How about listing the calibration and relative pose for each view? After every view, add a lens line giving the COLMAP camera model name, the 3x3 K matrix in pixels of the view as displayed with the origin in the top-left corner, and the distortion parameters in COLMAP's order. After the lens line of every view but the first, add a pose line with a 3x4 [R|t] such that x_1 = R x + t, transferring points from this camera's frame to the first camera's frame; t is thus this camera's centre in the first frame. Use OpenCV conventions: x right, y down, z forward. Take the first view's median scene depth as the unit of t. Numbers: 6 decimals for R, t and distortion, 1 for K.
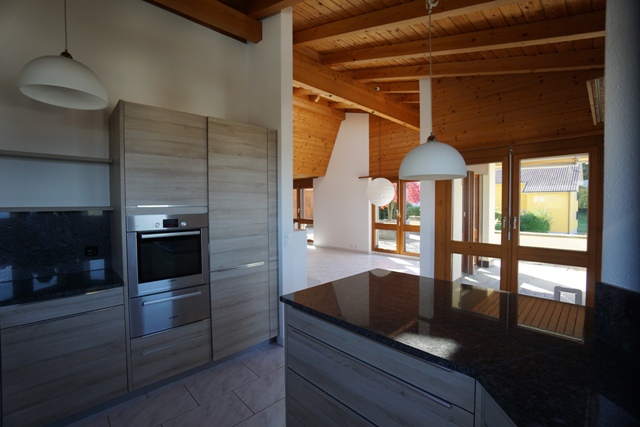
lens RADIAL K [[280.0, 0, 318.9], [0, 280.0, 211.9], [0, 0, 1]] dist [-0.062120, 0.020979]
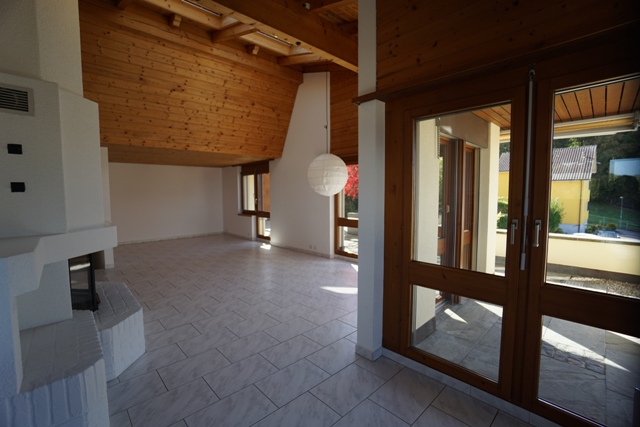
lens RADIAL K [[280.0, 0, 318.9], [0, 280.0, 211.9], [0, 0, 1]] dist [-0.062120, 0.020979]
pose [[0.999886, 0.001563, -0.014997, 0.172120], [-0.000986, 0.999261, 0.038420, -0.006220], [0.015046, -0.038401, 0.999149, 0.258927]]
